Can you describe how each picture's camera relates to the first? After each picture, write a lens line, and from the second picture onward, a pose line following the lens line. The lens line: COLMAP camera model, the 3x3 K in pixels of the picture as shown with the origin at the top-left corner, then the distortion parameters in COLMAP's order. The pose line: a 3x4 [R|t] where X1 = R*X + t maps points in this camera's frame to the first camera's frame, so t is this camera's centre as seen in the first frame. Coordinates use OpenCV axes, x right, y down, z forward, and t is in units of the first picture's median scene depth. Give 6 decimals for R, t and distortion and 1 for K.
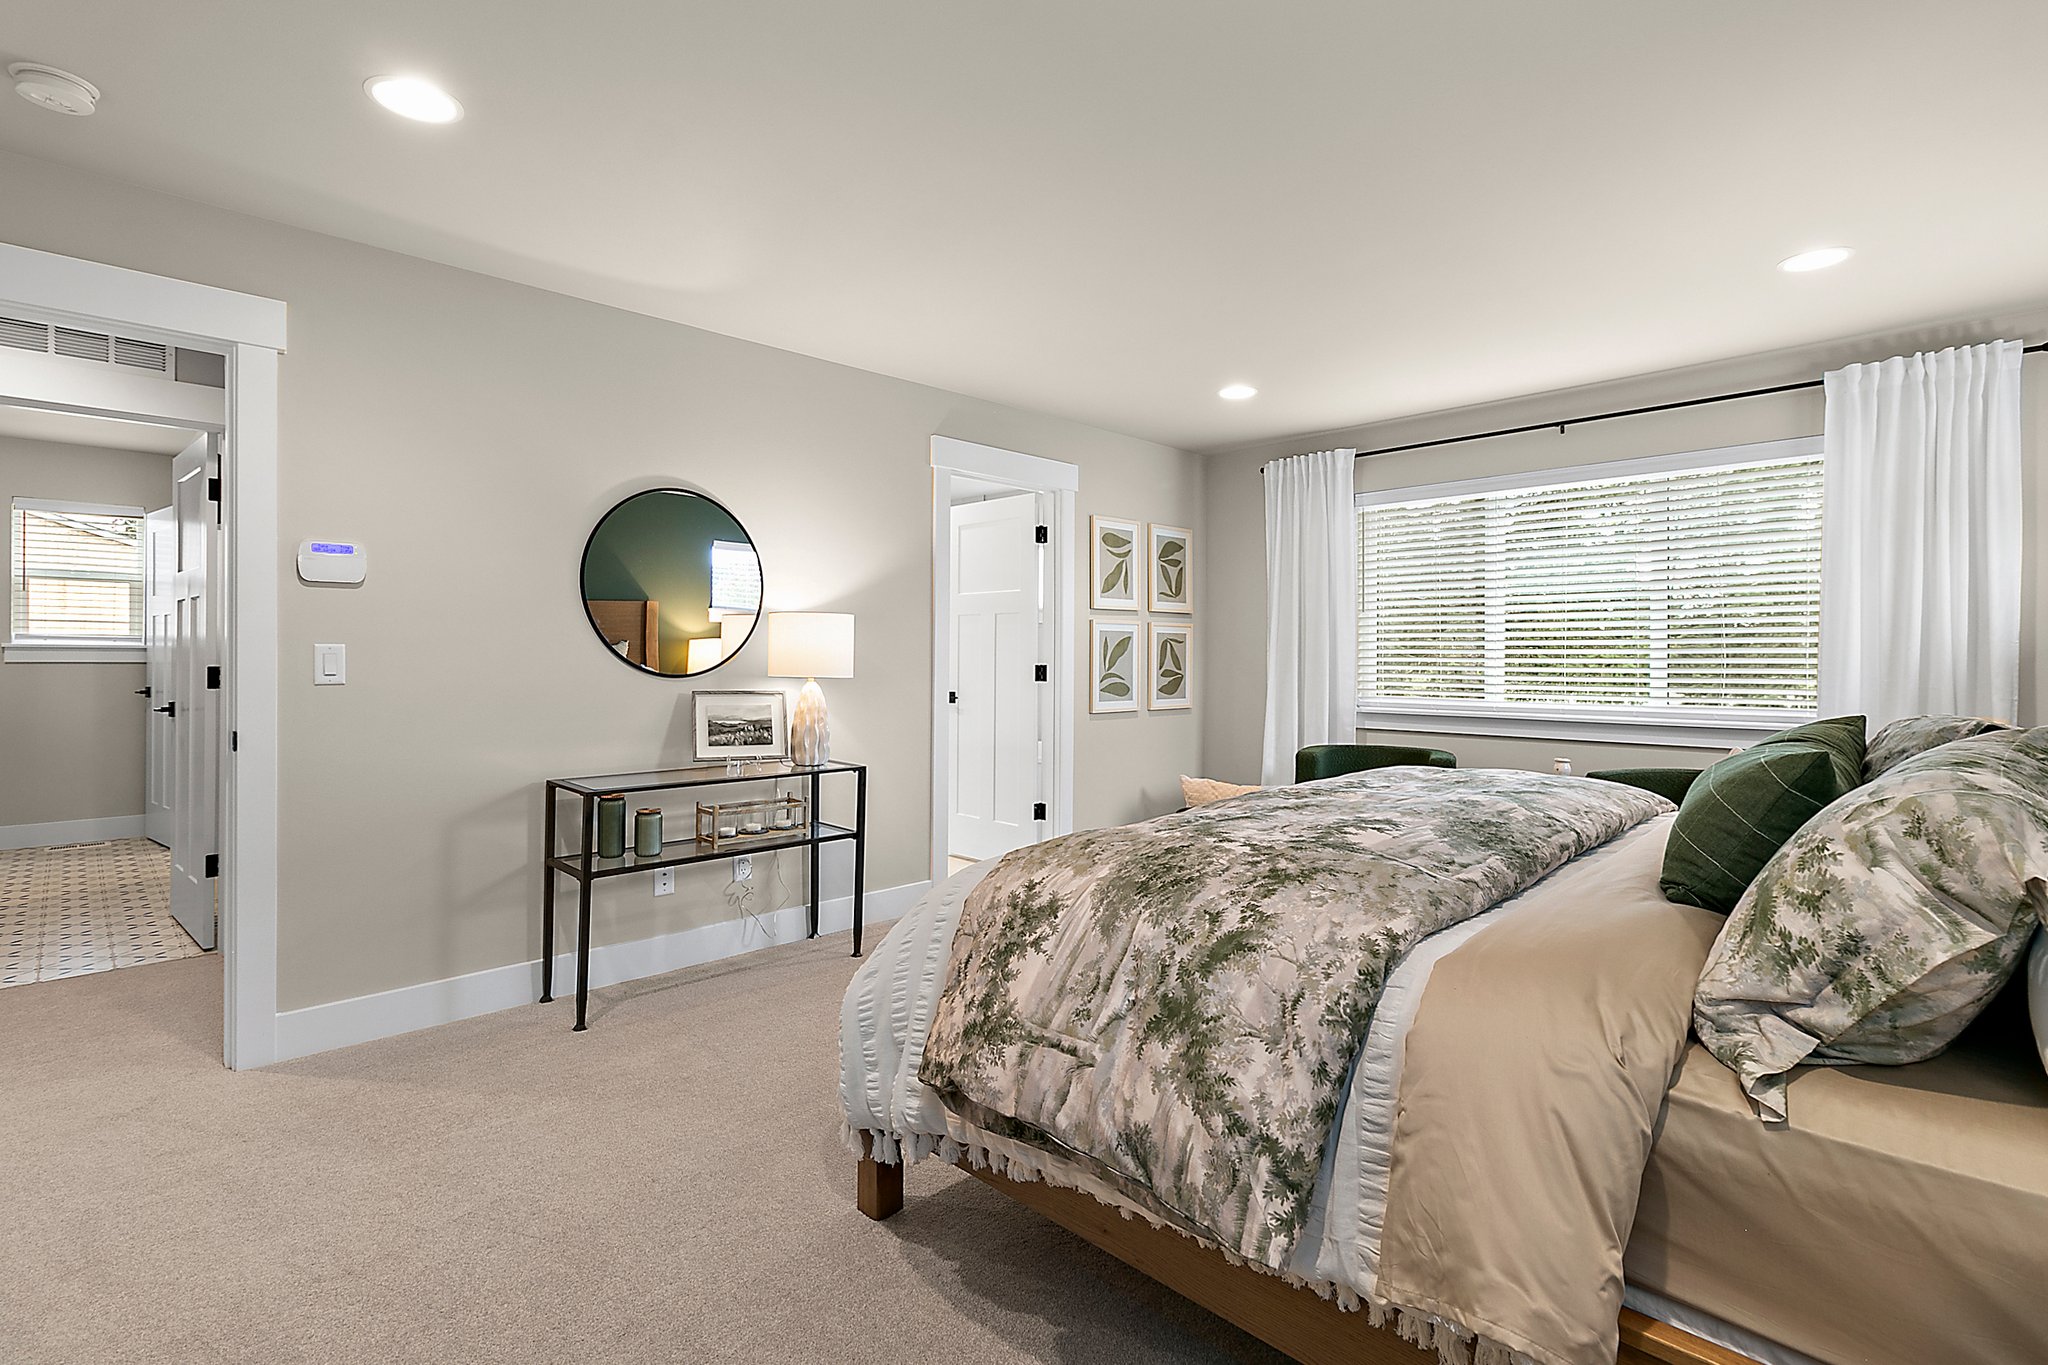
lens RADIAL K [[957.8, 0, 1025.3], [0, 957.8, 665.1], [0, 0, 1]] dist [0.001048, 0.000440]
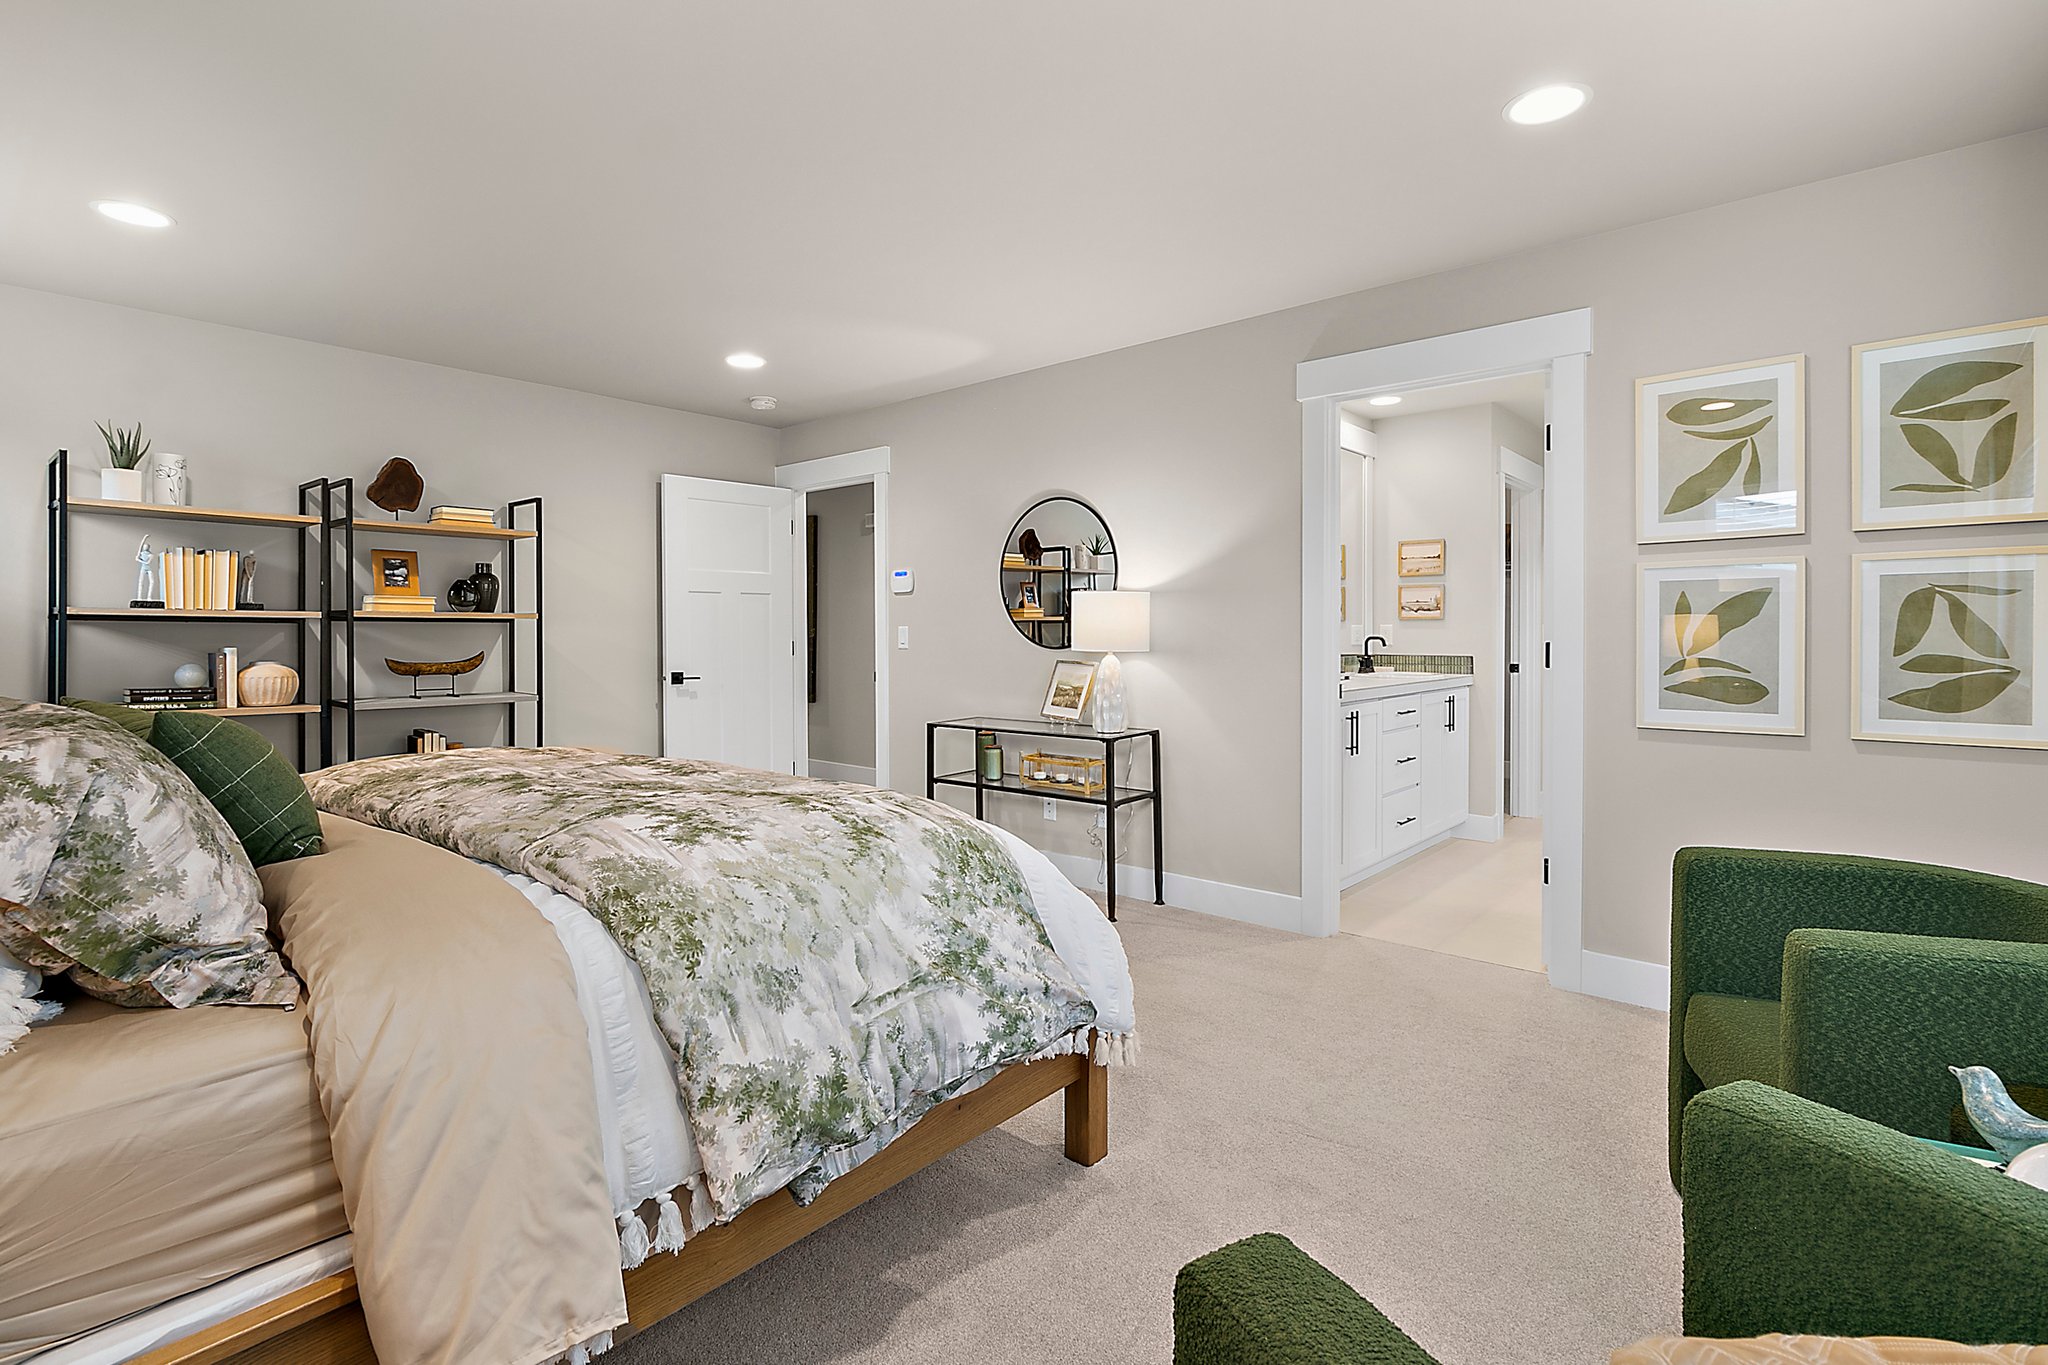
lens RADIAL K [[957.8, 0, 1025.3], [0, 957.8, 665.1], [0, 0, 1]] dist [0.001048, 0.000440]
pose [[0.095451, 0.029295, -0.995003, 0.757990], [-0.005374, 0.999567, 0.028914, -0.001824], [0.995420, 0.002587, 0.095568, 0.728033]]
